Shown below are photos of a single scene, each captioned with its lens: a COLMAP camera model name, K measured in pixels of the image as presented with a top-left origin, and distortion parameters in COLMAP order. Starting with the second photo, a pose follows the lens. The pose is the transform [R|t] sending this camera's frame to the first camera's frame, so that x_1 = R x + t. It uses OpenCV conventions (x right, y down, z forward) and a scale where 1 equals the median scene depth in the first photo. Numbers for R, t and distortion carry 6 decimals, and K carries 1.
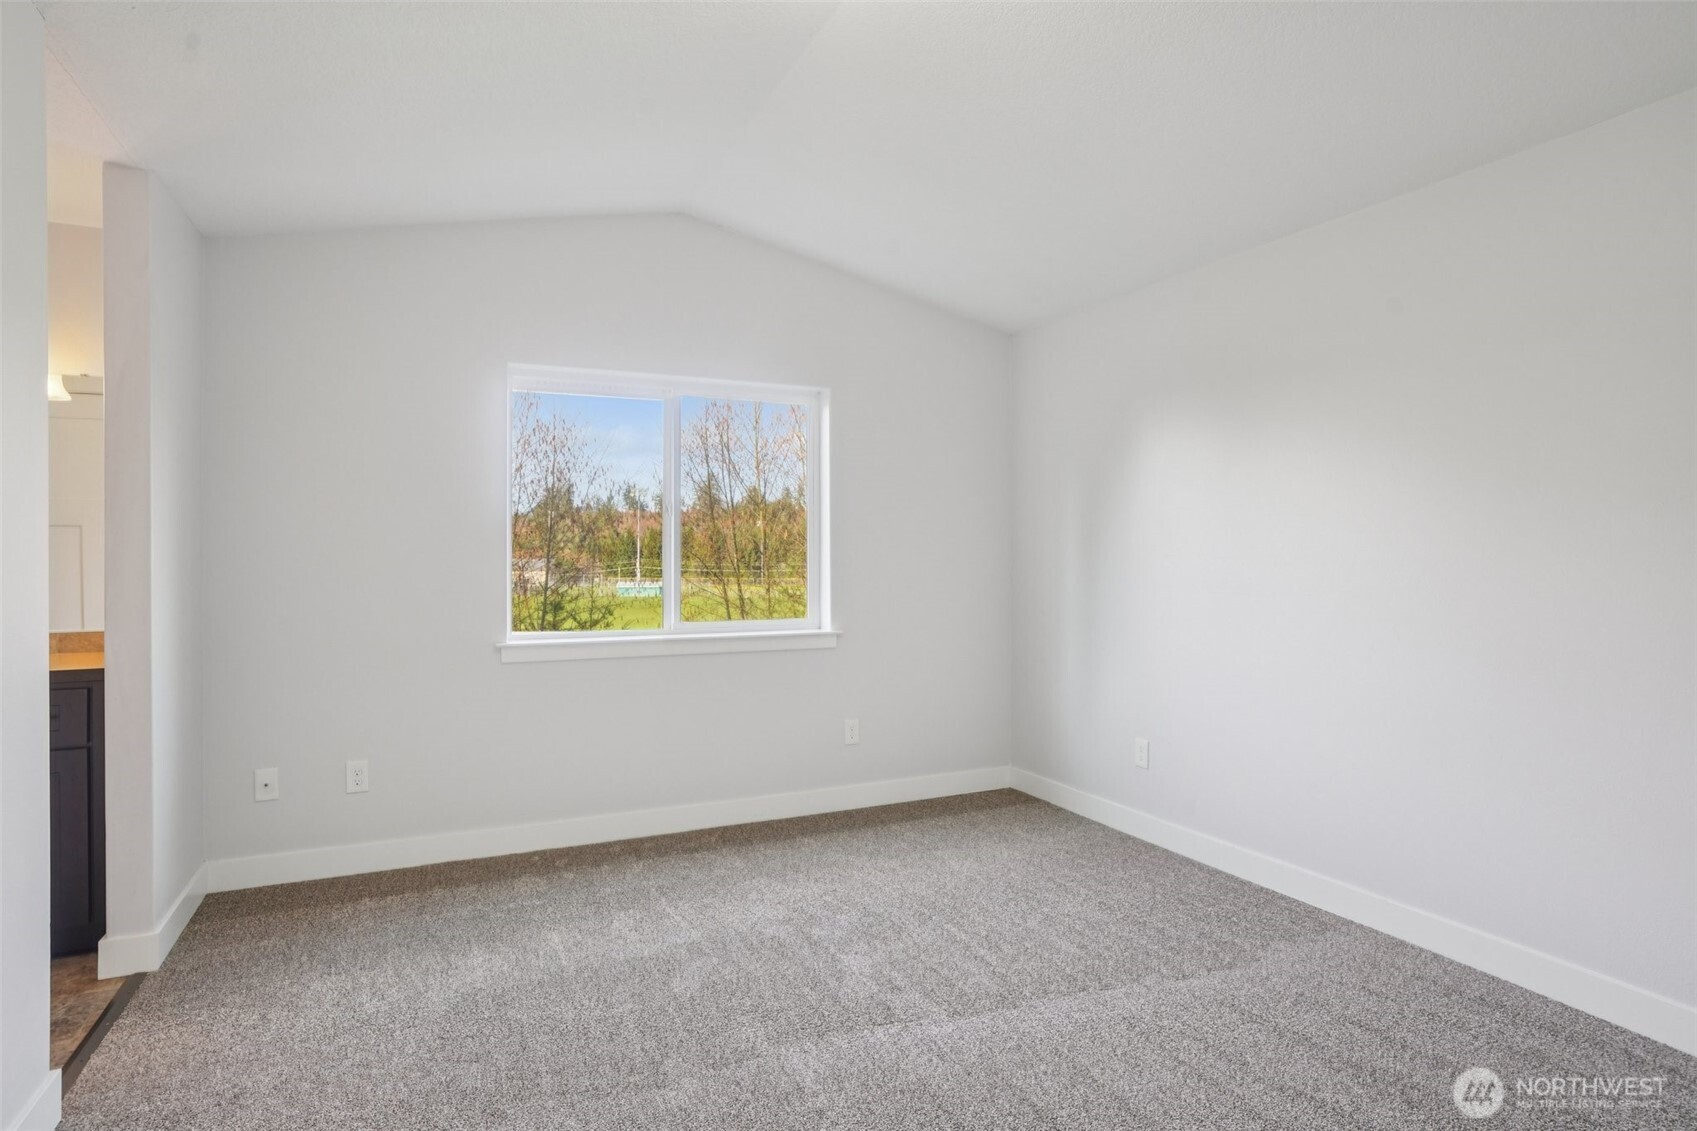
lens RADIAL K [[892.9, 0, 863.8], [0, 892.9, 555.5], [0, 0, 1]] dist [-0.027151, 0.004906]
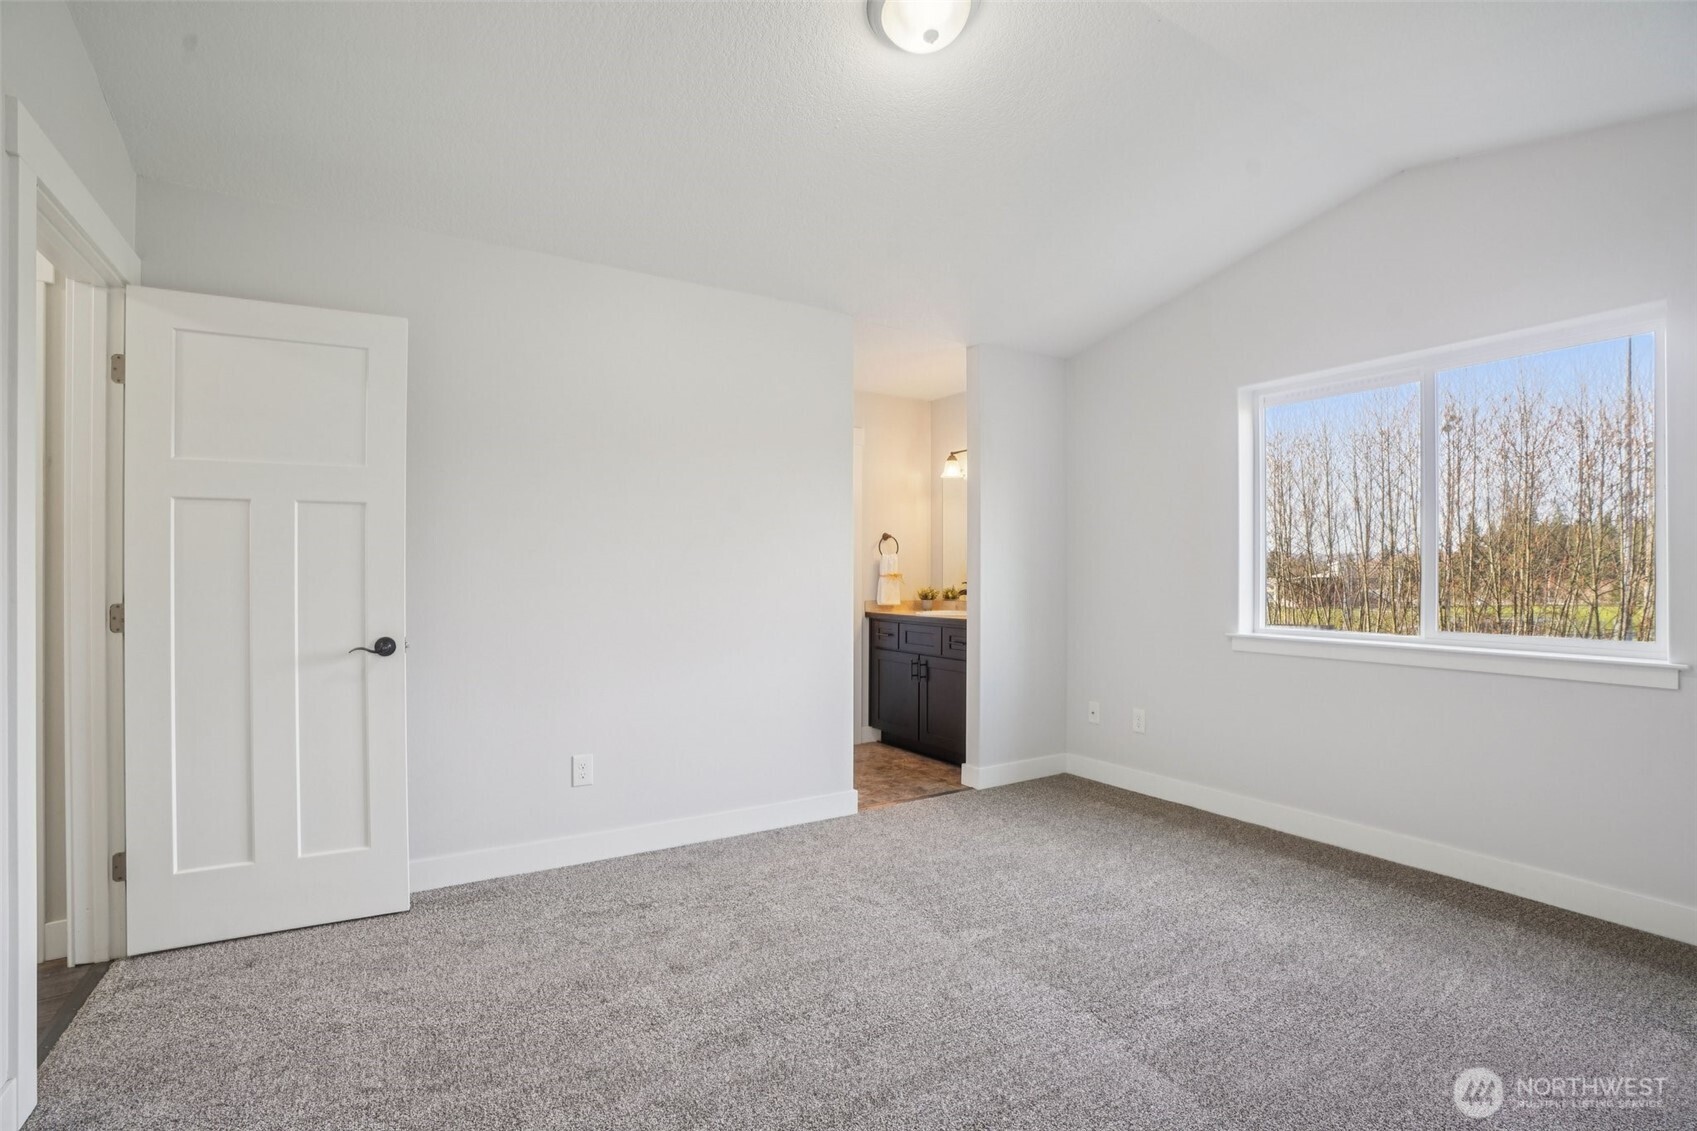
lens RADIAL K [[792.0, 0, 862.9], [0, 792.0, 569.9], [0, 0, 1]] dist [-0.052264, 0.014476]
pose [[0.122100, -0.005921, -0.992500, 0.572736], [-0.006328, 0.999957, -0.006744, 0.029520], [0.992498, 0.007104, 0.122057, 0.430352]]
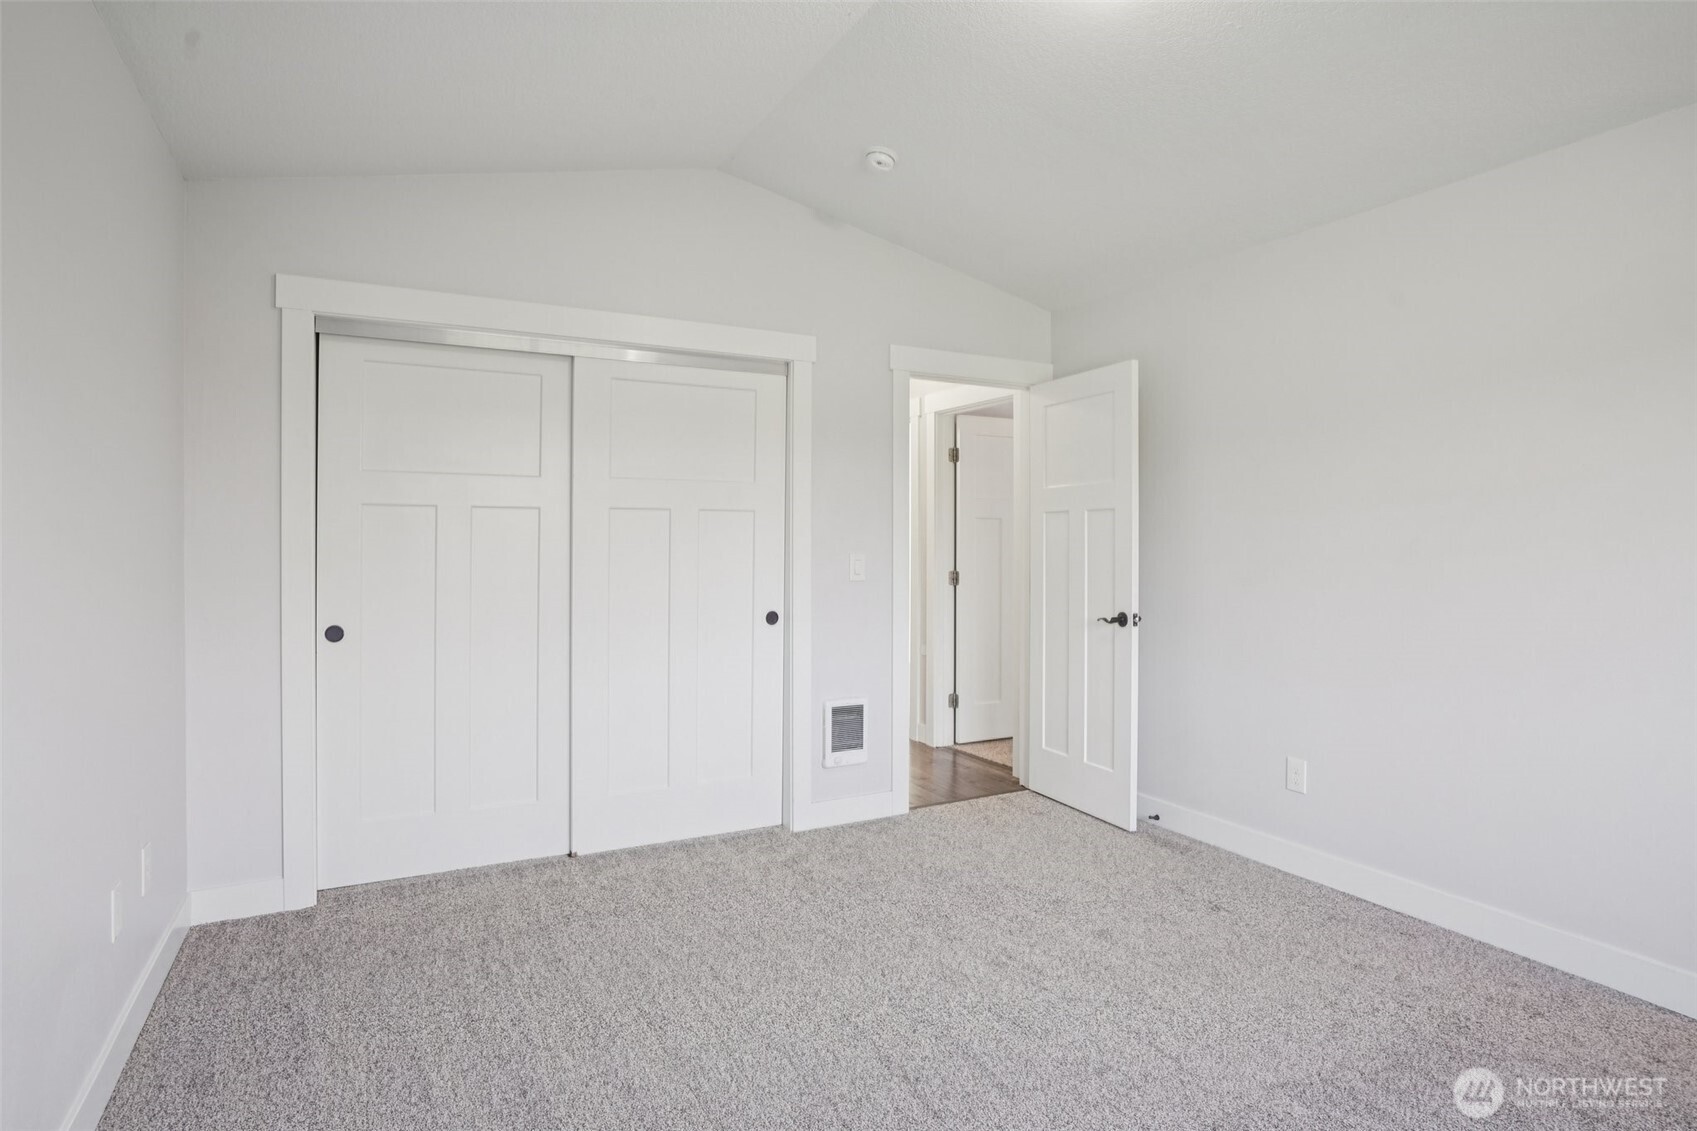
lens RADIAL K [[892.9, 0, 851.4], [0, 892.9, 563.9], [0, 0, 1]] dist [-0.027151, 0.004906]
pose [[-0.998145, -0.011933, -0.059698, 0.170500], [-0.013304, 0.999656, 0.022614, 0.012324], [0.059408, 0.023367, -0.997960, 1.150553]]
